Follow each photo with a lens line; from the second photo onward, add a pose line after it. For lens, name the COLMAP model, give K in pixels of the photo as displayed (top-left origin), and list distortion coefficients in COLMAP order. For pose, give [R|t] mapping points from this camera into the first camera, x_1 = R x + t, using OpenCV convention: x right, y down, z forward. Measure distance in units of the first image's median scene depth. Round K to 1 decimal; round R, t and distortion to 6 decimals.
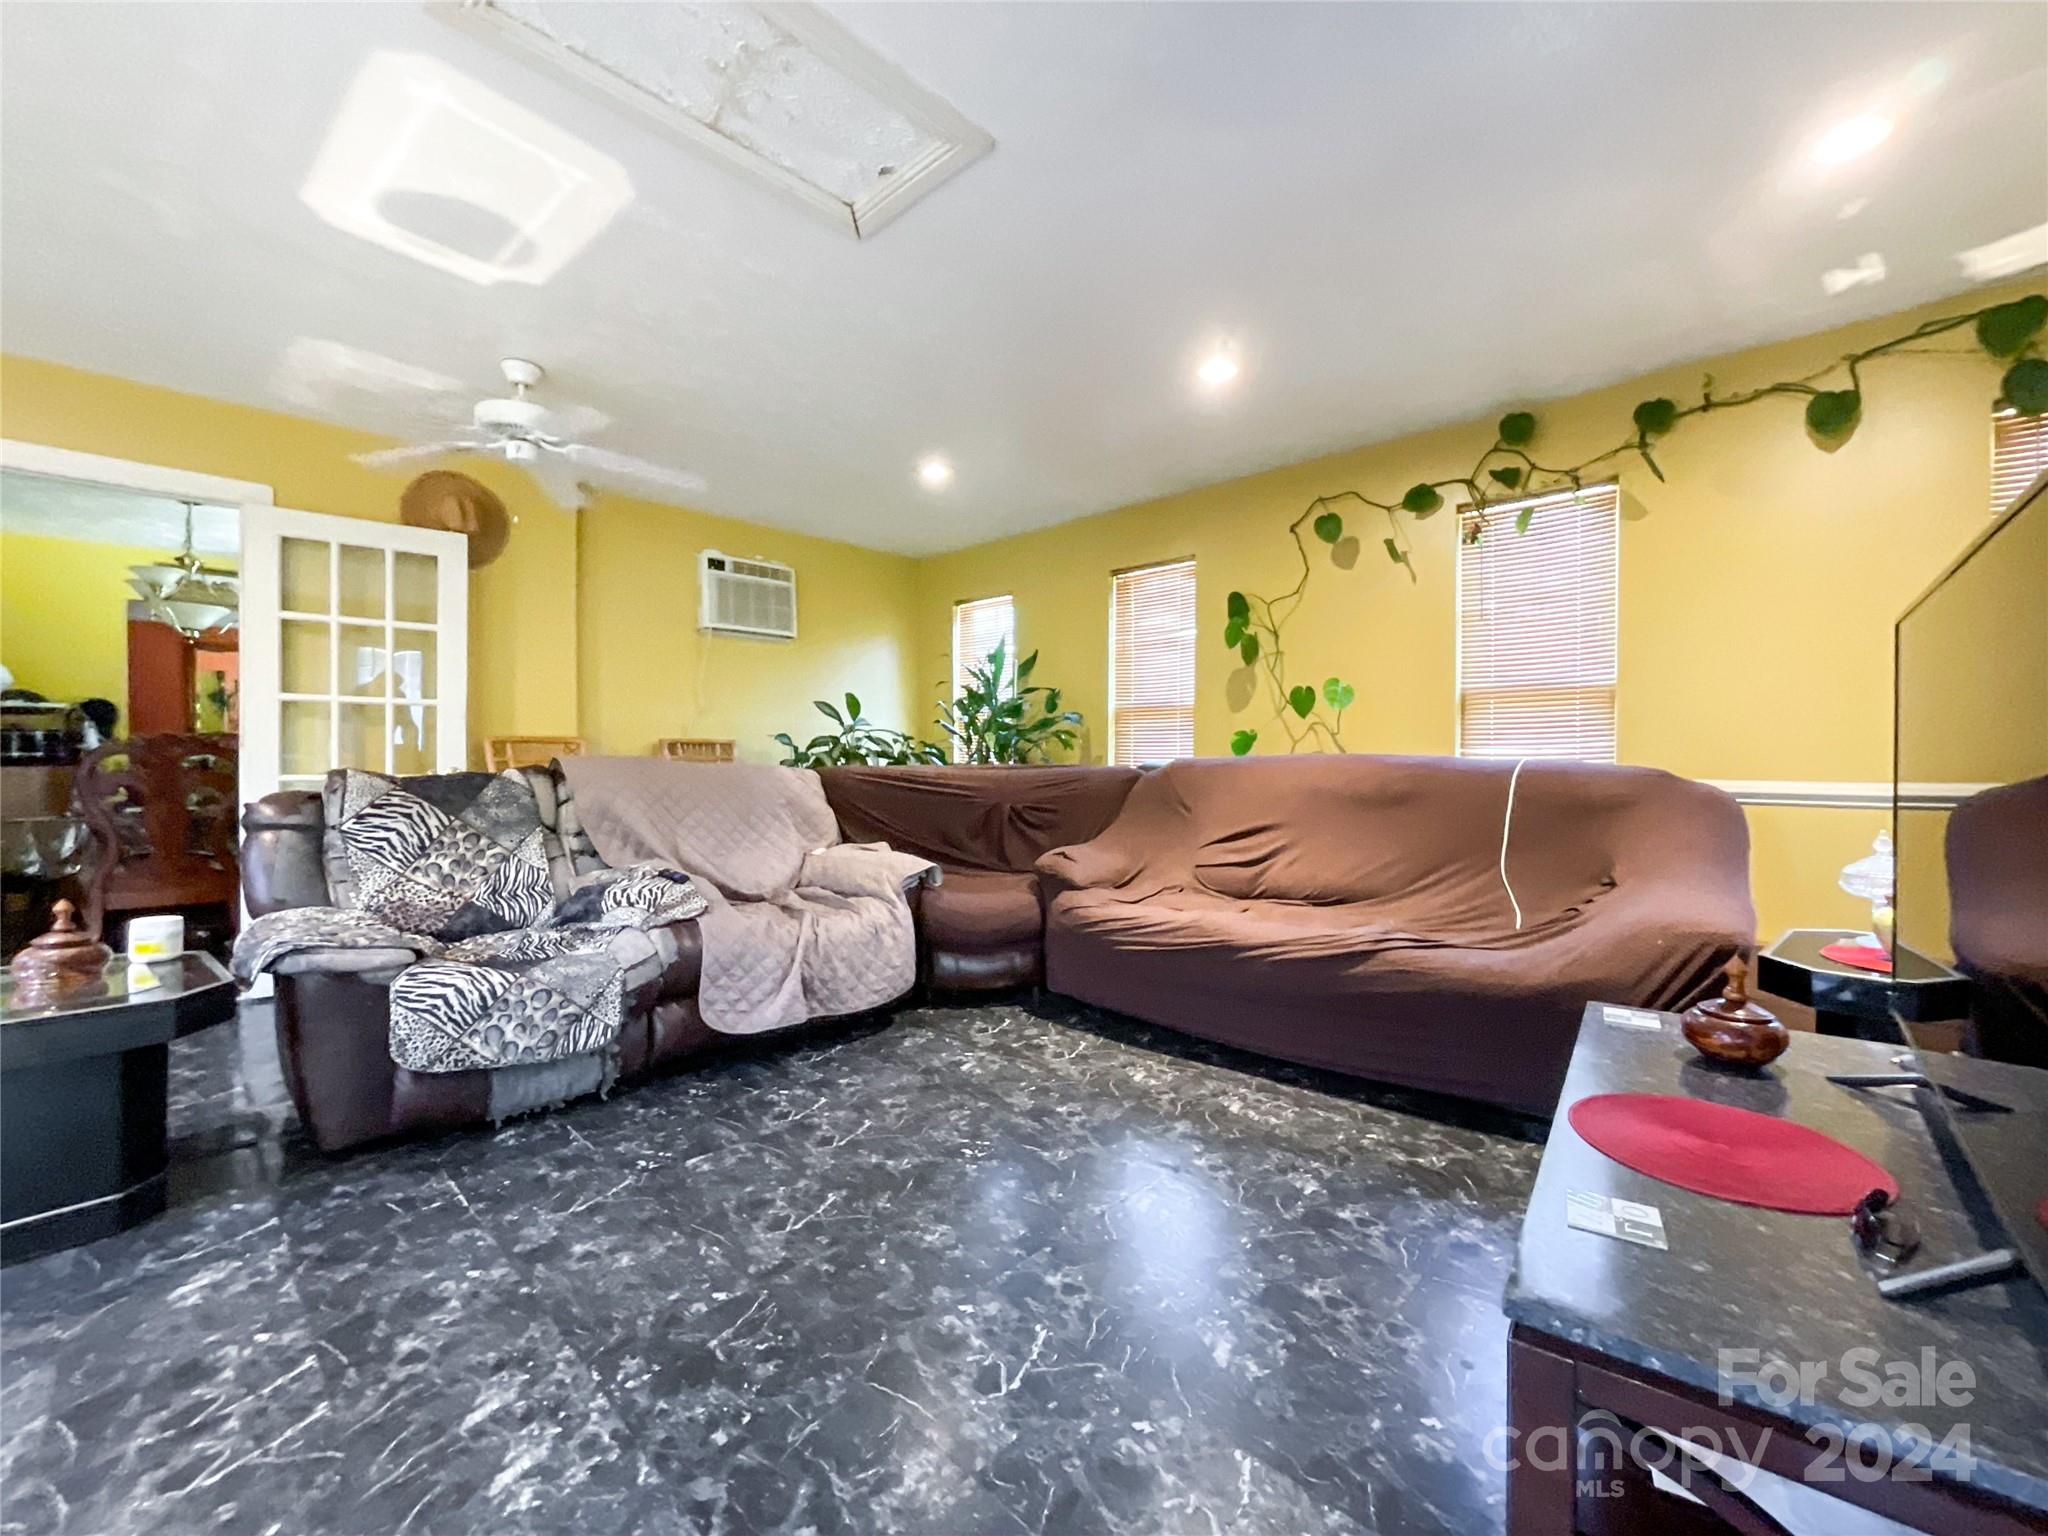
lens RADIAL K [[845.6, 0, 1038.1], [0, 845.6, 761.7], [0, 0, 1]] dist [-0.007431, 0.000782]
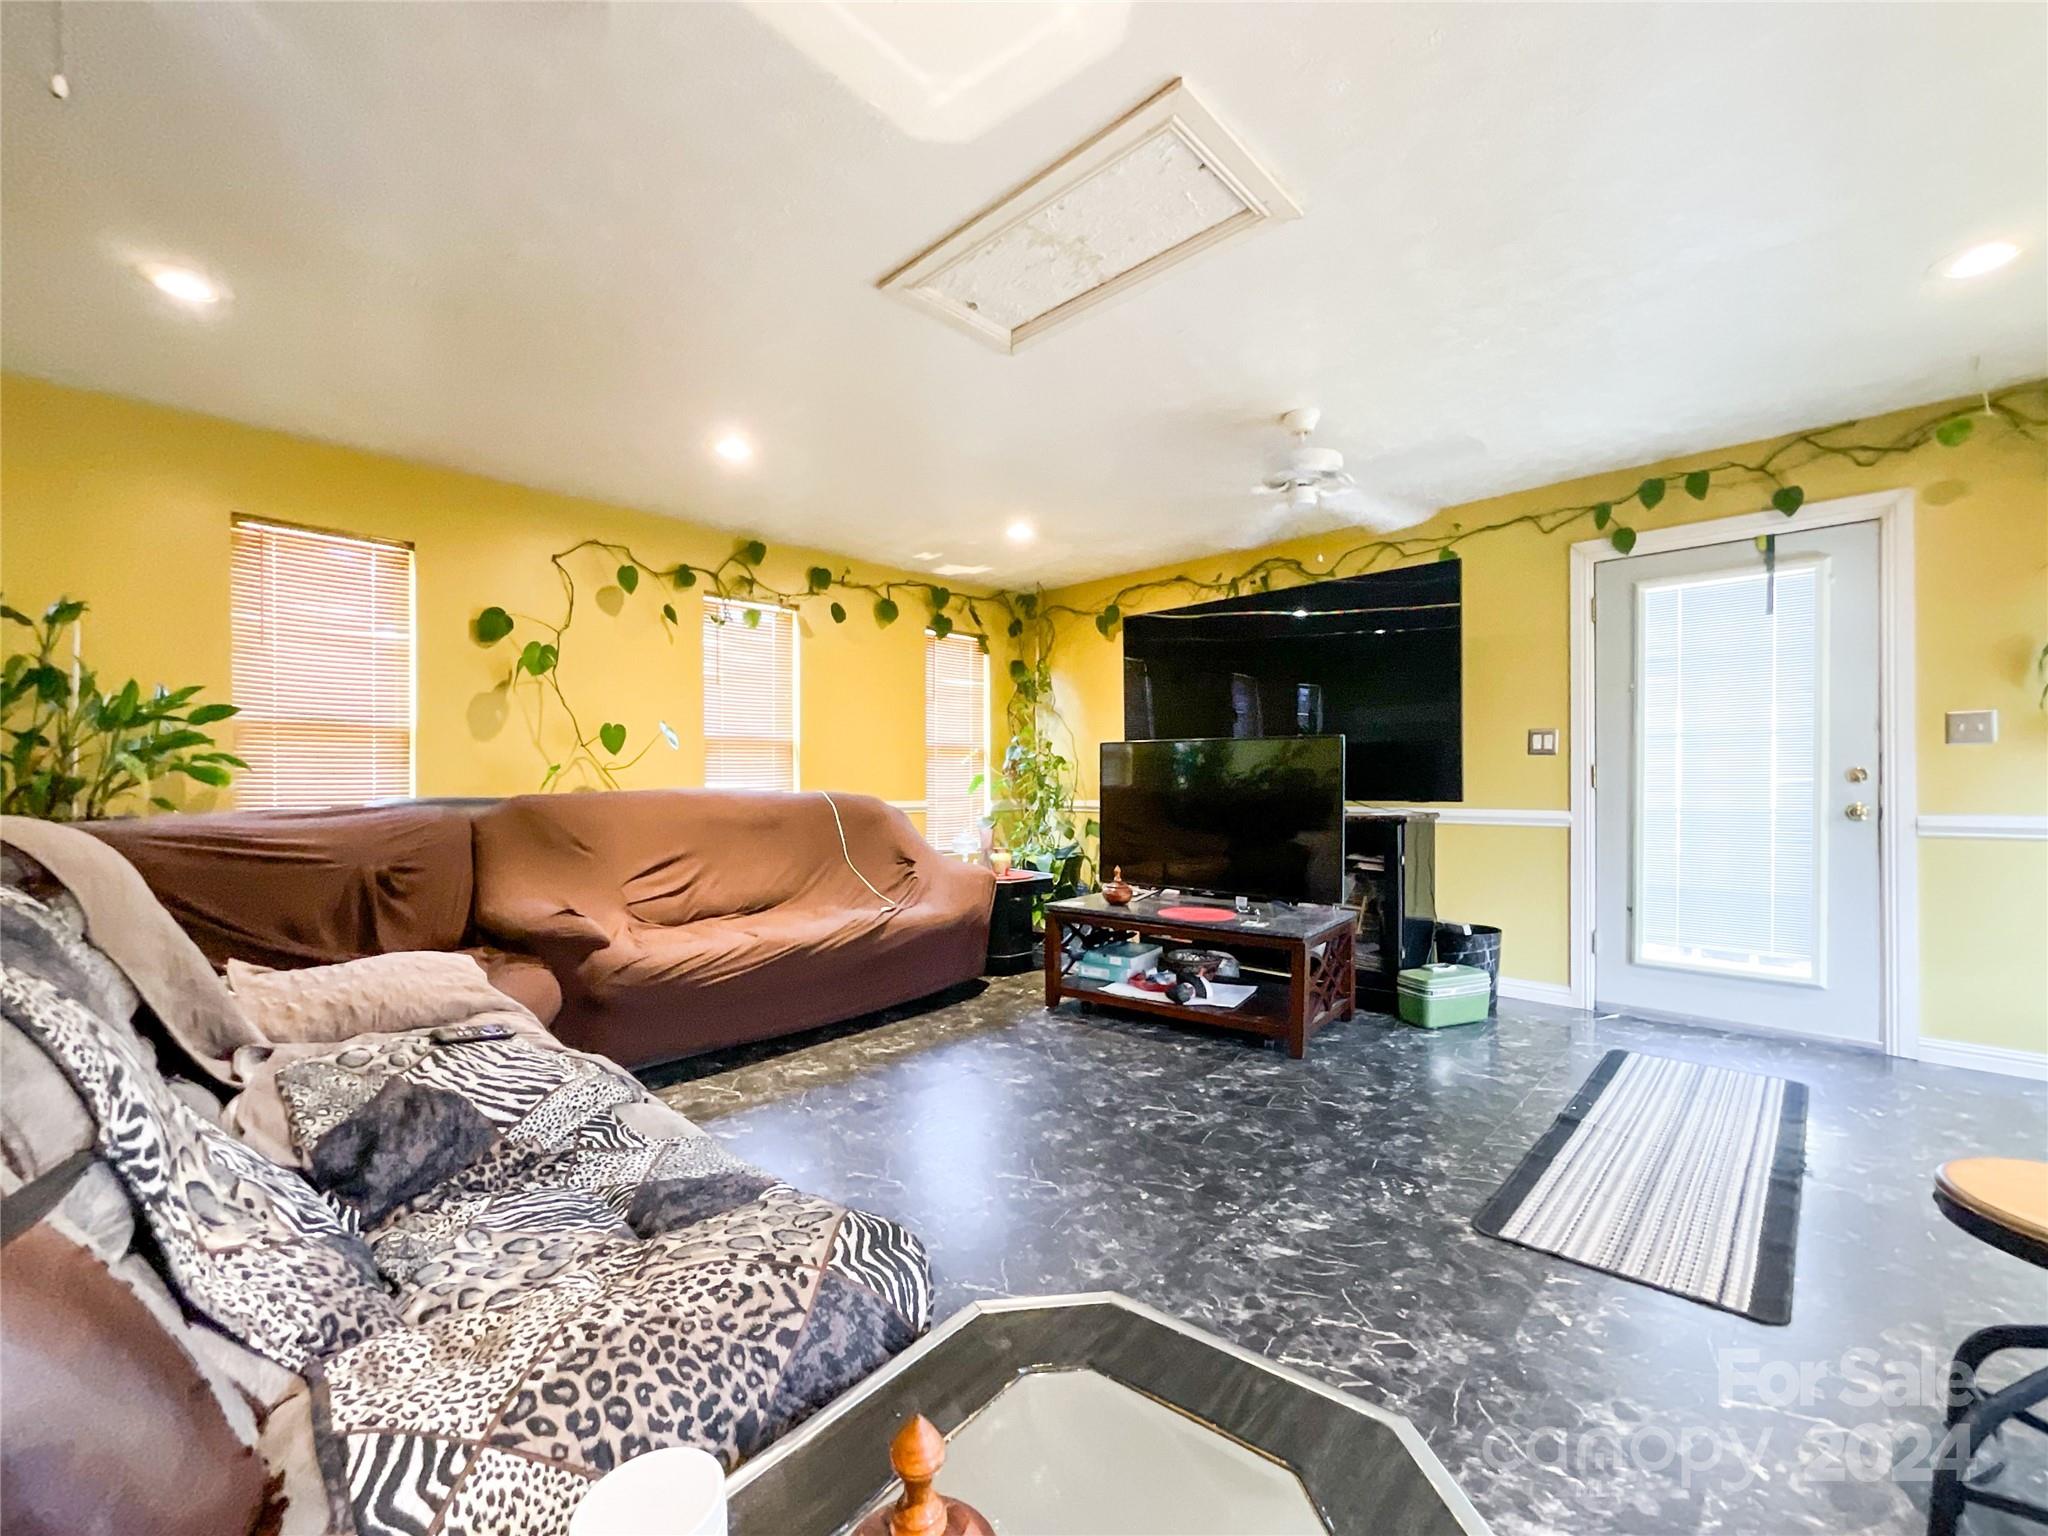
lens RADIAL K [[845.6, 0, 1019.0], [0, 845.6, 782.8], [0, 0, 1]] dist [-0.007431, 0.000782]
pose [[0.016028, -0.006068, 0.999853, -1.035771], [0.000454, 0.999982, 0.006061, -0.031658], [-0.999871, 0.000357, 0.016031, 0.692544]]
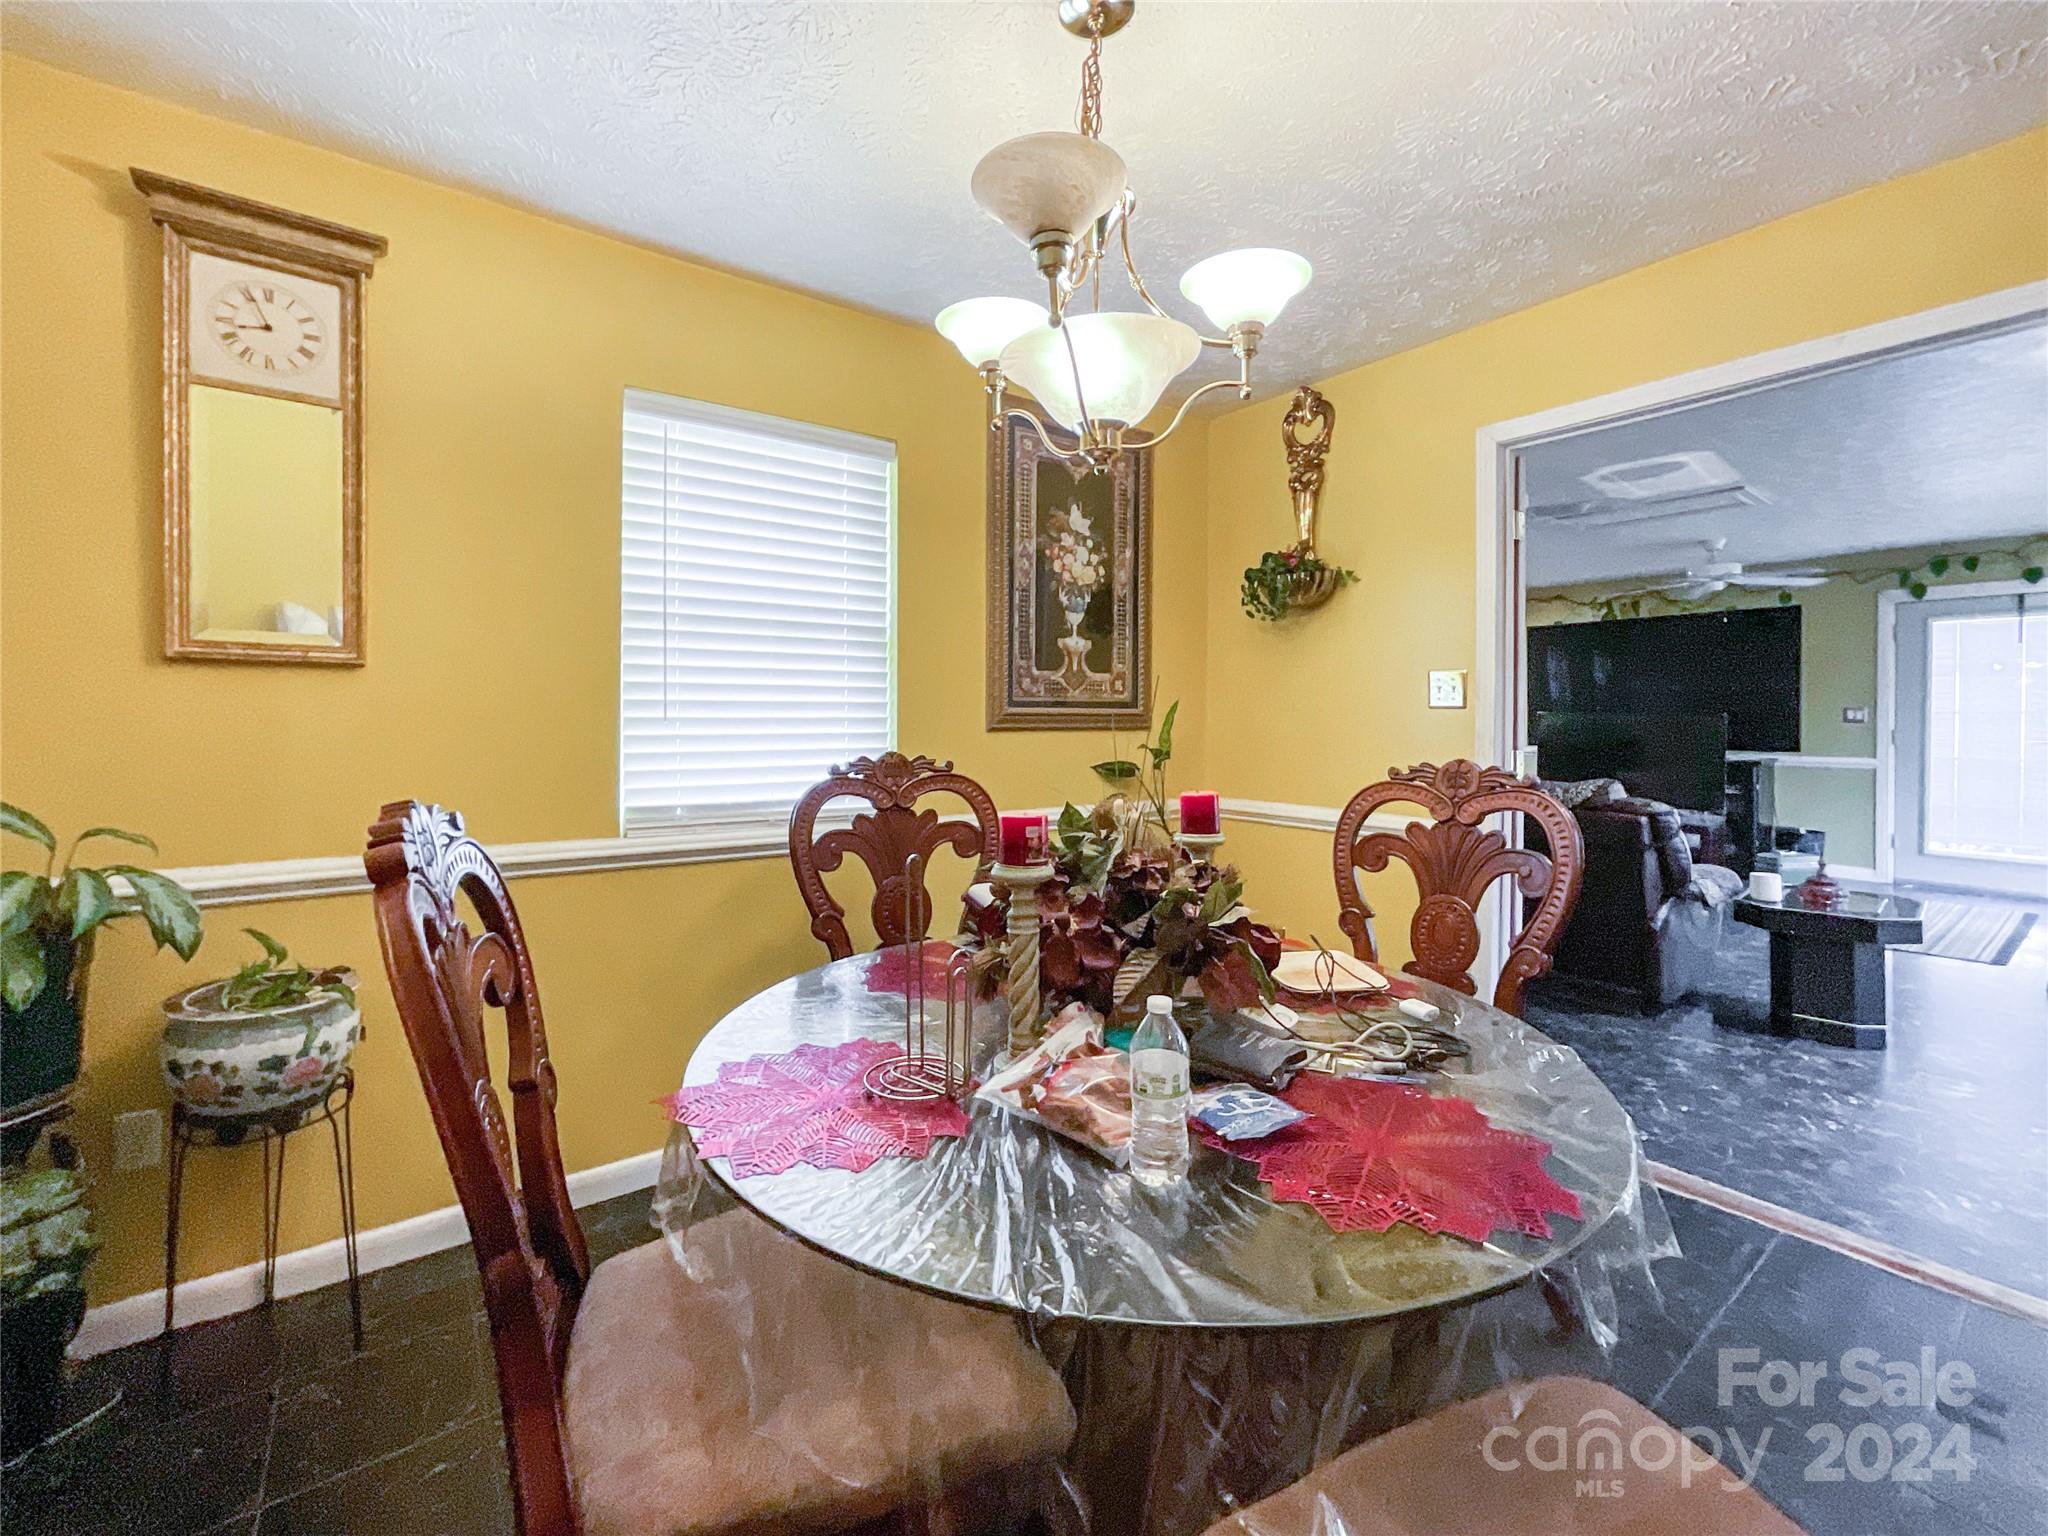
lens RADIAL K [[845.6, 0, 1030.9], [0, 845.6, 727.6], [0, 0, 1]] dist [-0.007431, 0.000782]
pose [[0.194528, -0.007500, 0.980868, -2.281184], [-0.005355, 0.999948, 0.008708, -0.067481], [-0.980882, -0.006947, 0.194478, 1.596014]]
